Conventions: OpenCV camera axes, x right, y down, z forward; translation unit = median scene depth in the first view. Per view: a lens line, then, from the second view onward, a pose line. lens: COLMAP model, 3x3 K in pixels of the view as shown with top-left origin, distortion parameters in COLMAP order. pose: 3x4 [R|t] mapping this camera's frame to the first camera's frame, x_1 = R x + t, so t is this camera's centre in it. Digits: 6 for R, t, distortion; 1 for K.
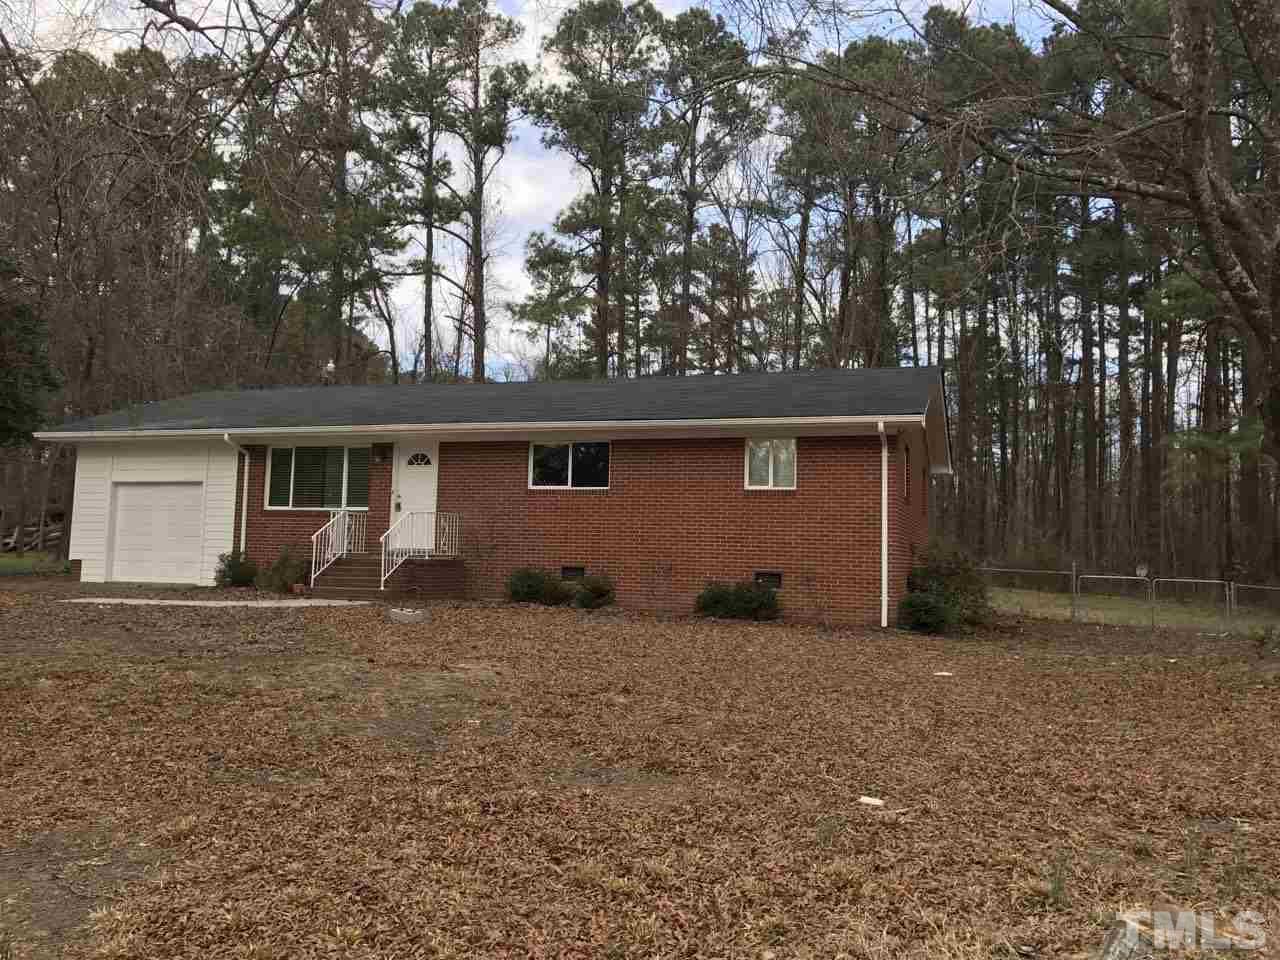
lens RADIAL K [[1057.6, 0, 633.2], [0, 1057.6, 453.9], [0, 0, 1]] dist [0.076209, -0.120575]
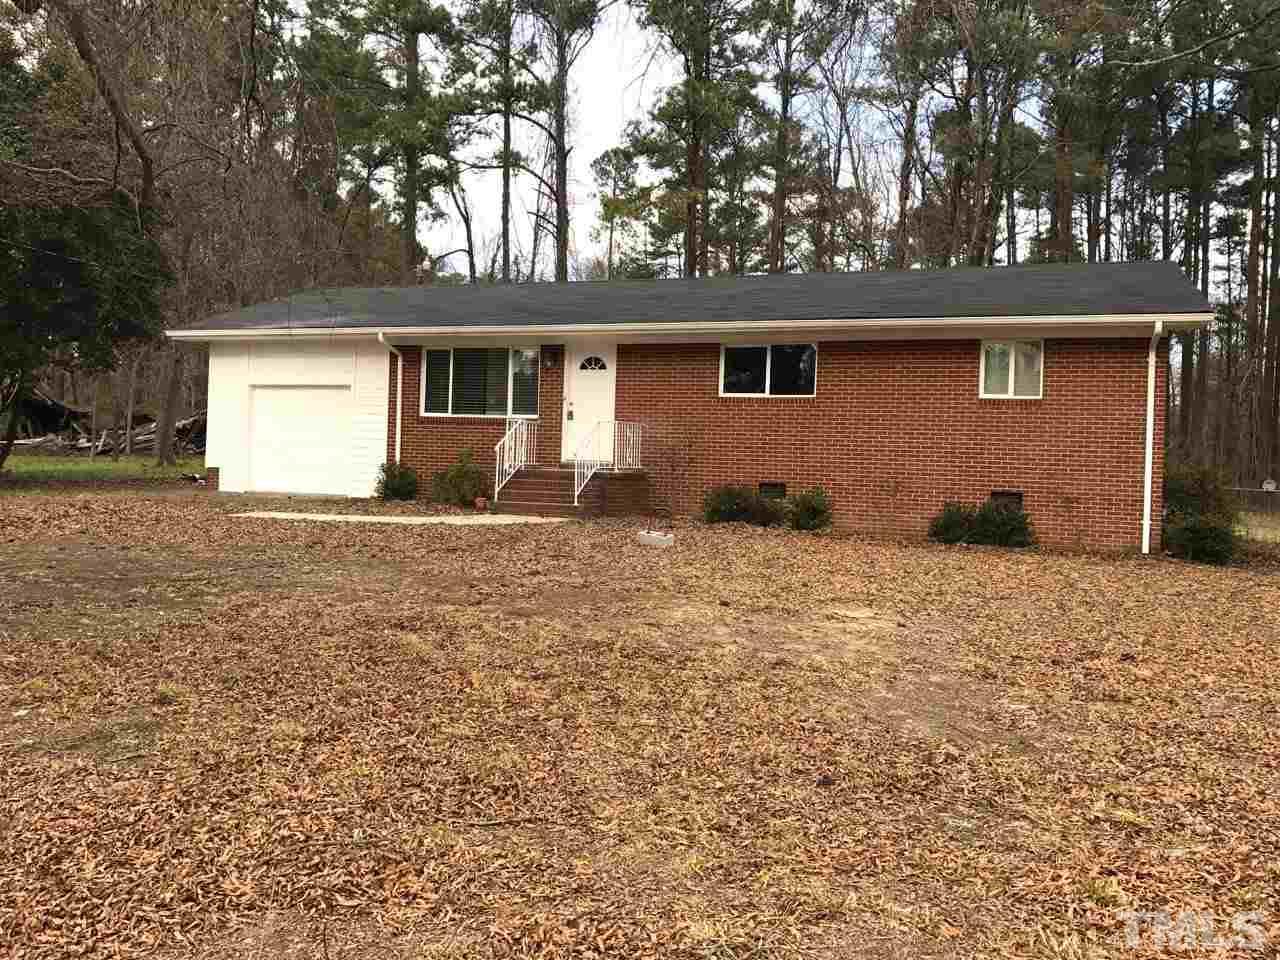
lens RADIAL K [[1057.6, 0, 633.2], [0, 1057.6, 453.9], [0, 0, 1]] dist [0.076209, -0.120575]
pose [[0.999588, 0.008272, -0.027495, -0.134068], [-0.005801, 0.996036, 0.088763, 0.001885], [0.028120, -0.088567, 0.995673, 0.081196]]
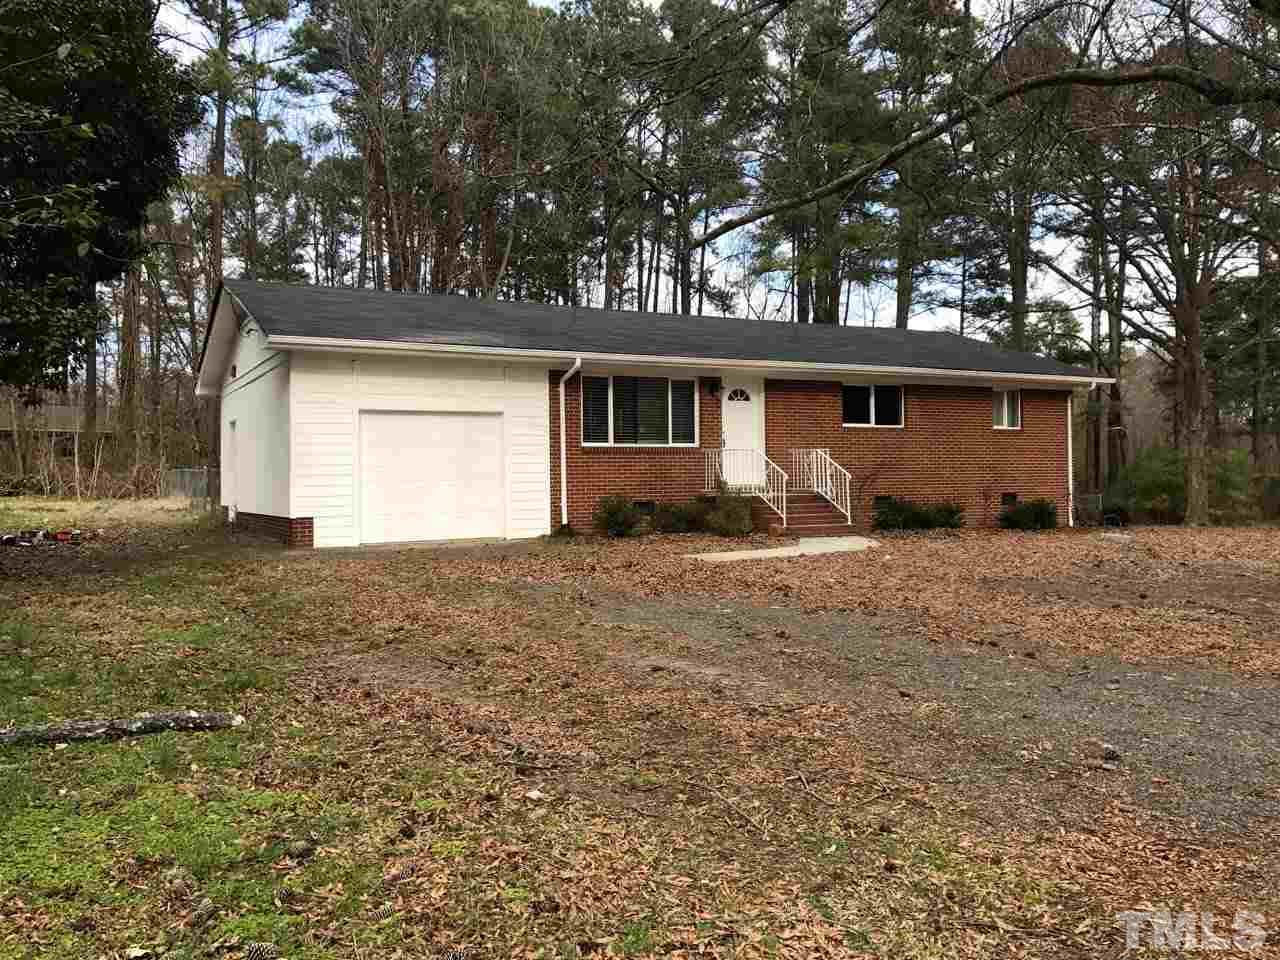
lens RADIAL K [[1057.6, 0, 633.2], [0, 1057.6, 453.9], [0, 0, 1]] dist [0.076209, -0.120575]
pose [[0.673299, -0.013767, 0.739242, -0.949339], [-0.040790, 0.997612, 0.055729, 0.008656], [-0.738244, -0.067676, 0.671130, 0.385470]]
